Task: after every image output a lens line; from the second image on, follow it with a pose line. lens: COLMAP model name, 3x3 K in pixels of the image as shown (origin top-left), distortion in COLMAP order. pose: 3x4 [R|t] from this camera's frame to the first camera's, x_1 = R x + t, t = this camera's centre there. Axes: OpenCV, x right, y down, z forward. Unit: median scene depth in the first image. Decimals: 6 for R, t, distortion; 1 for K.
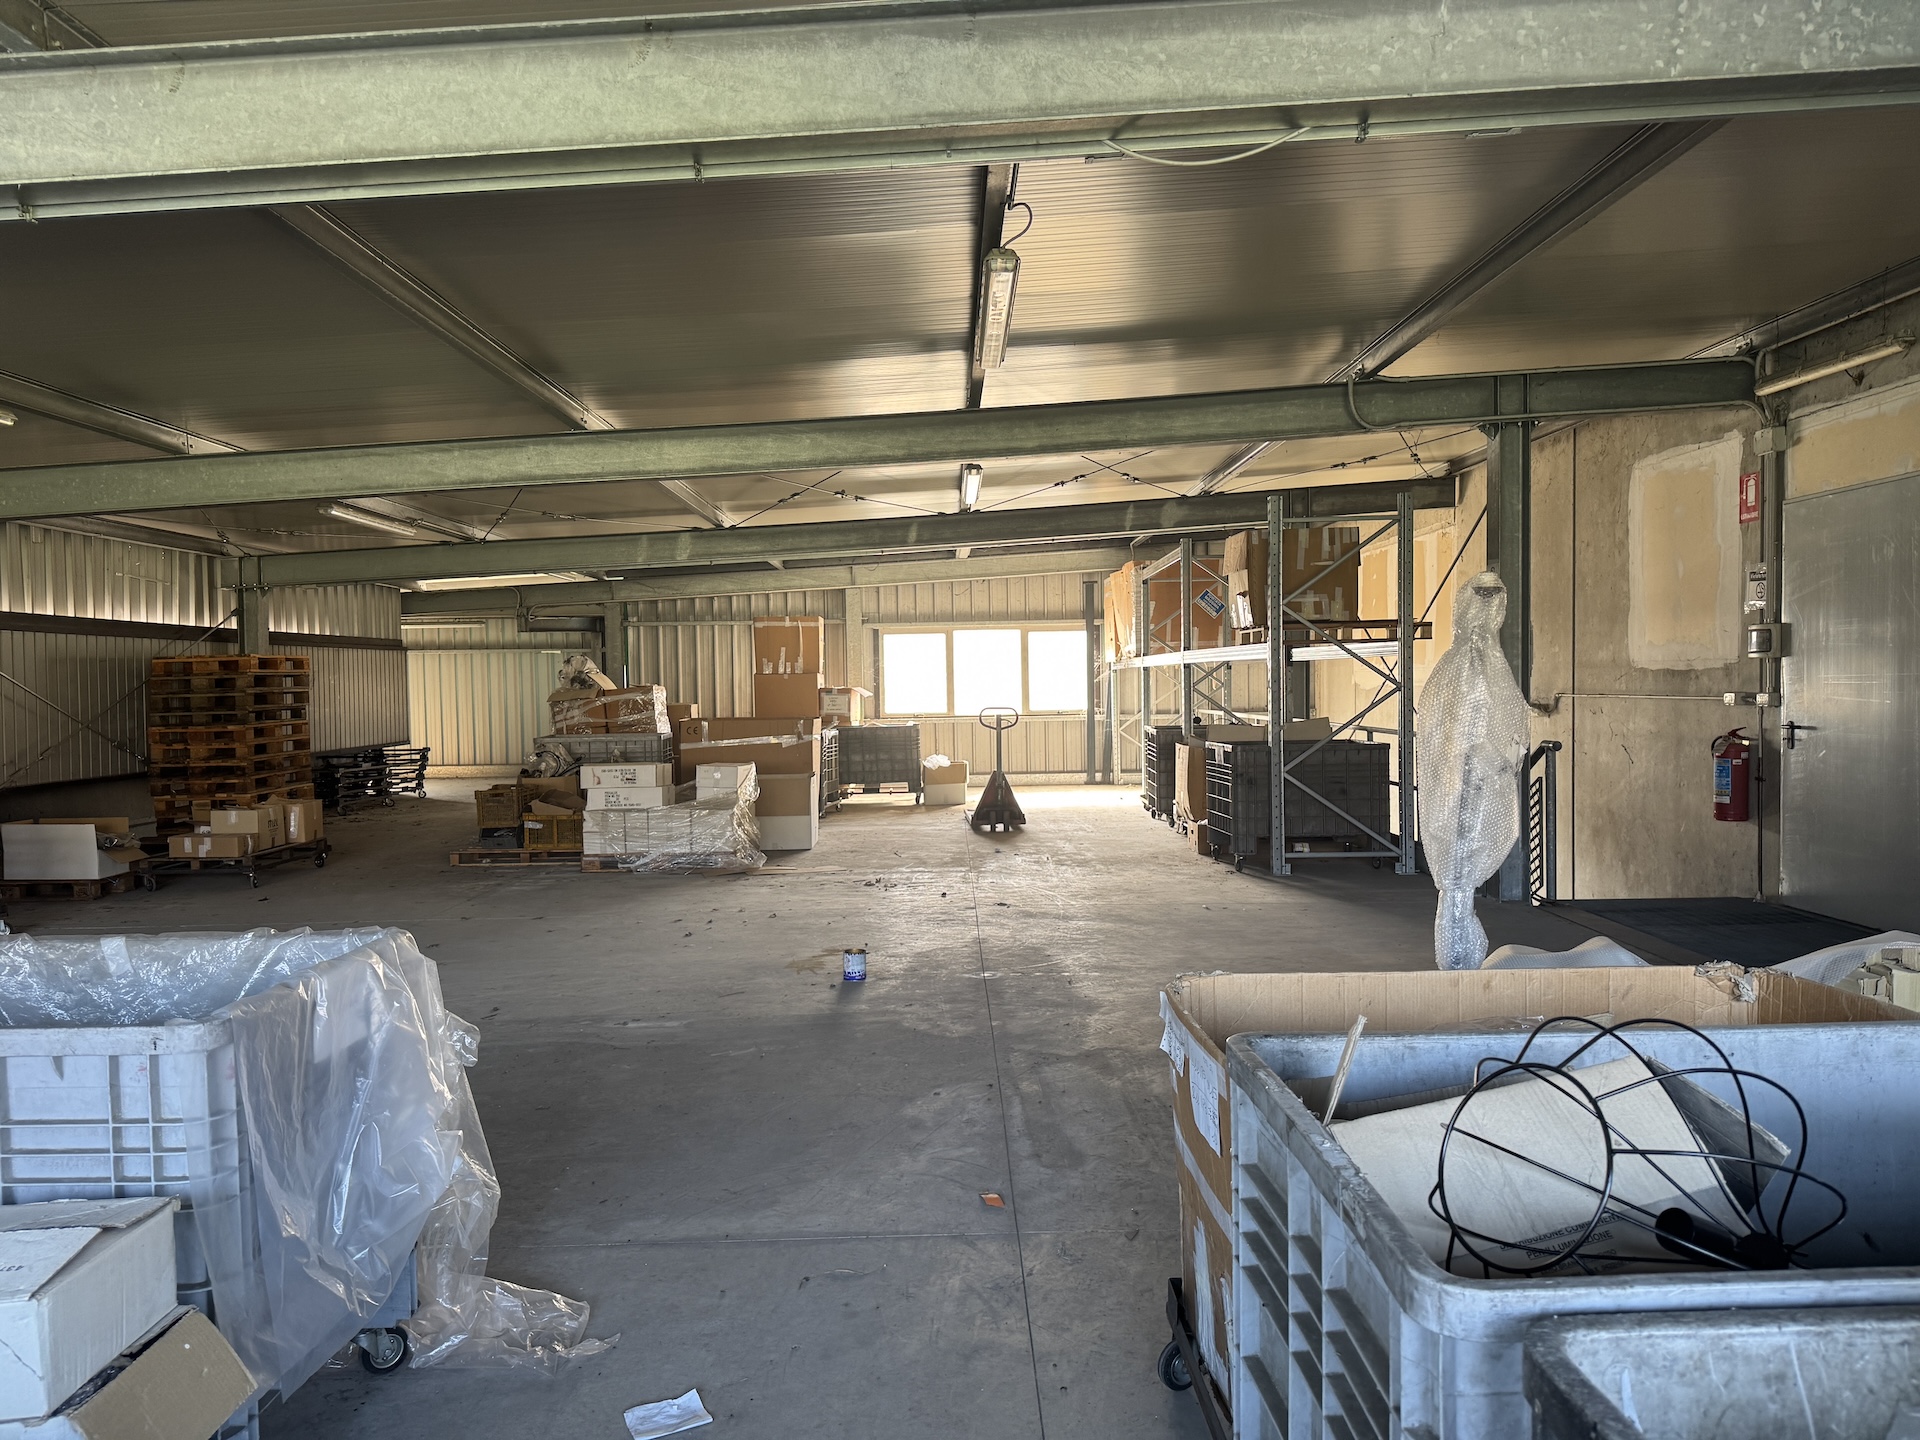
lens RADIAL K [[1348.9, 0, 956.1], [0, 1348.9, 732.6], [0, 0, 1]] dist [0.116452, -0.146805]
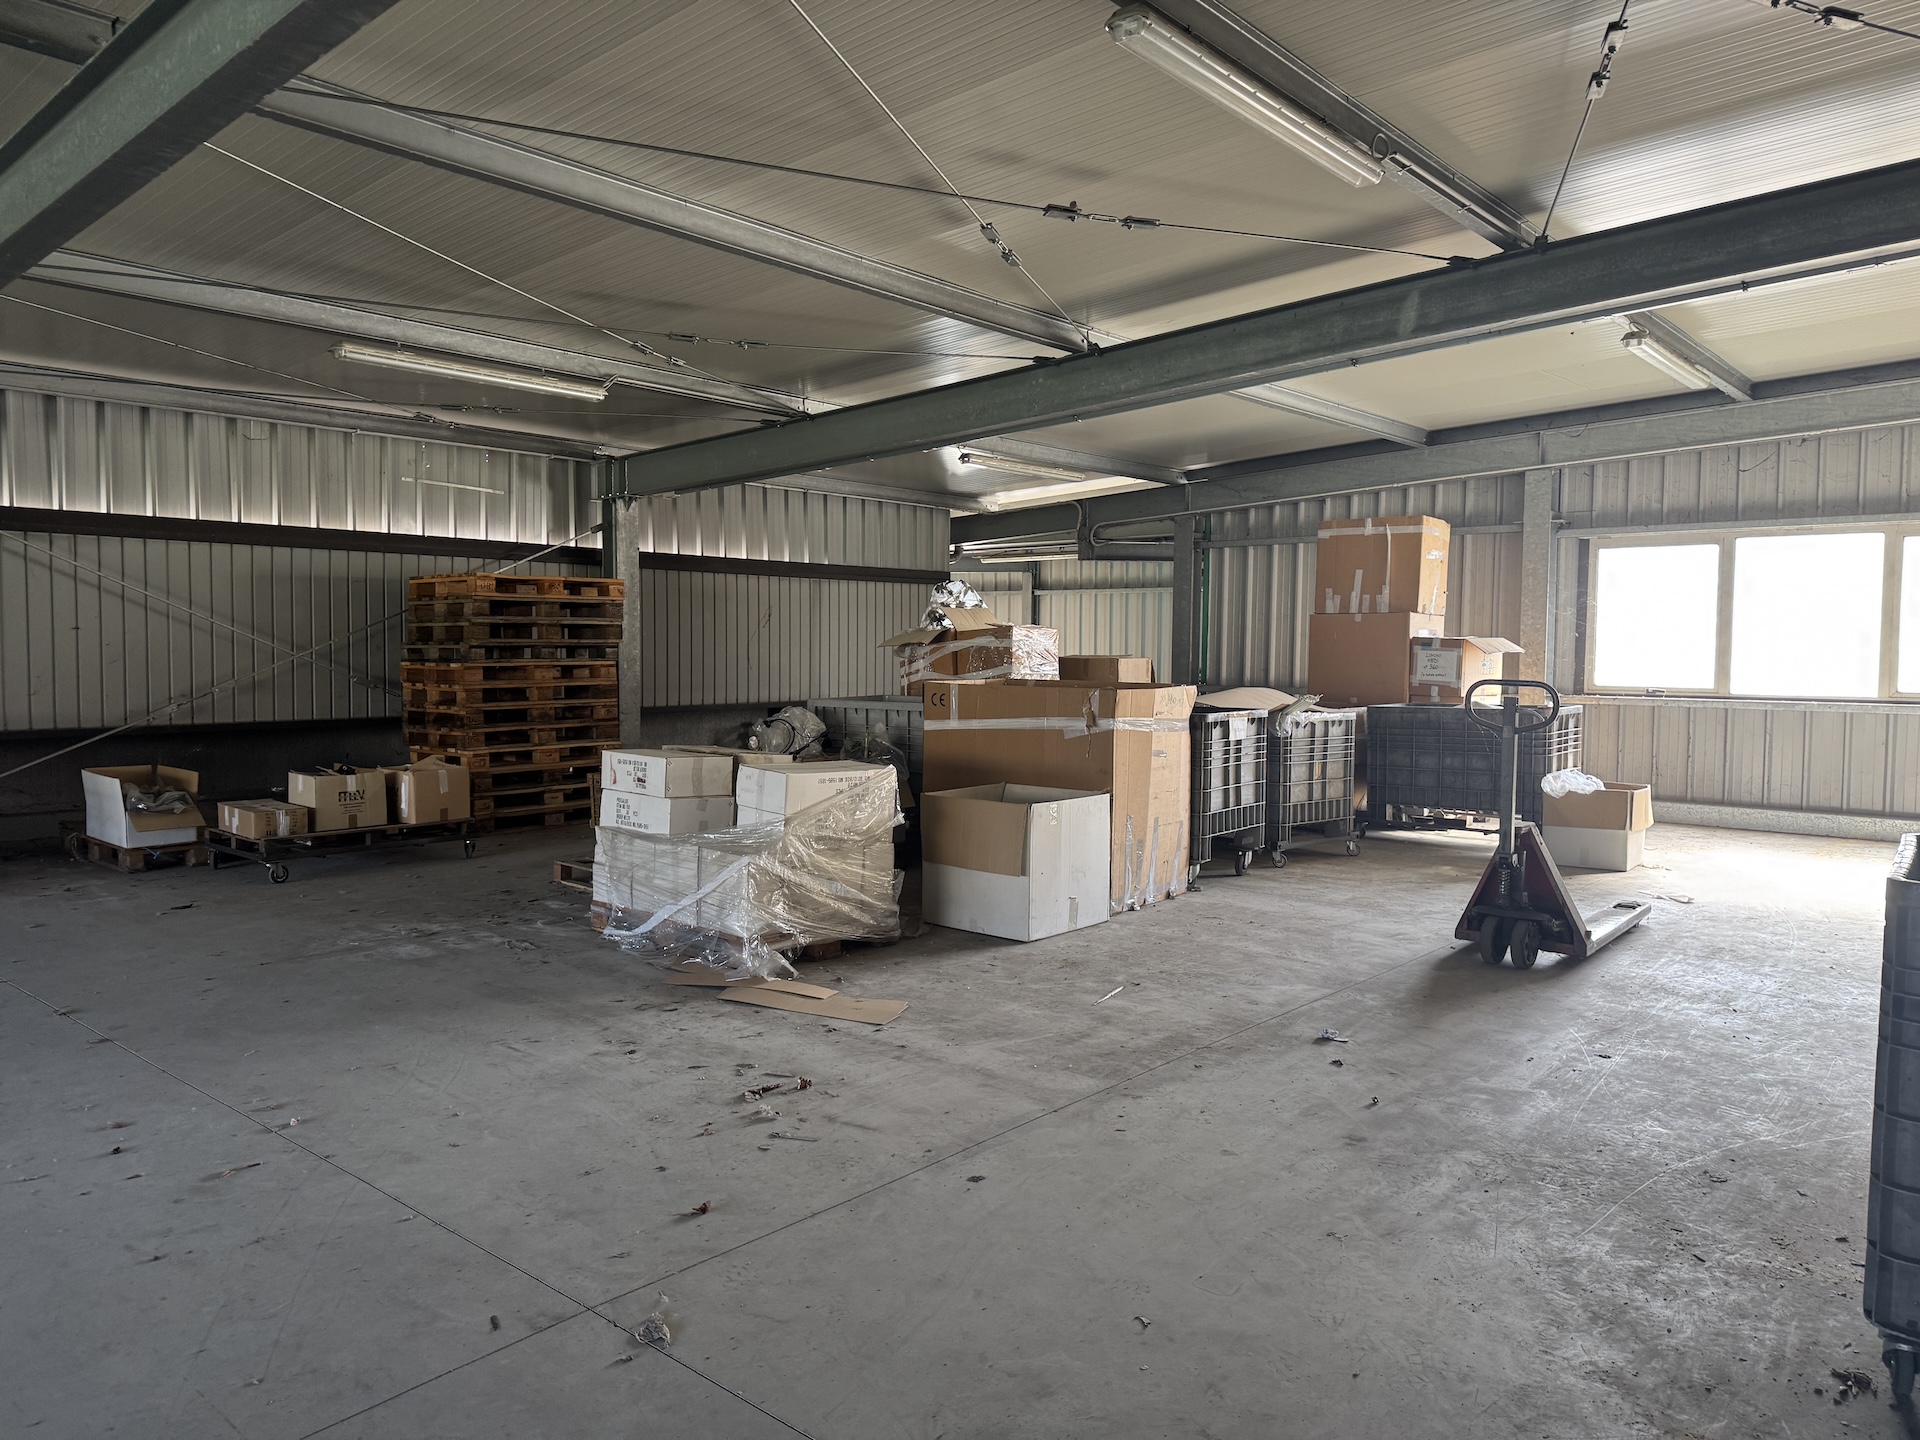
lens RADIAL K [[1348.9, 0, 956.1], [0, 1348.9, 732.6], [0, 0, 1]] dist [0.116452, -0.146805]
pose [[0.751431, 0.066434, -0.656458, 0.179319], [-0.045724, 0.997769, 0.048637, -0.014557], [0.658225, -0.006531, 0.752793, 0.525018]]
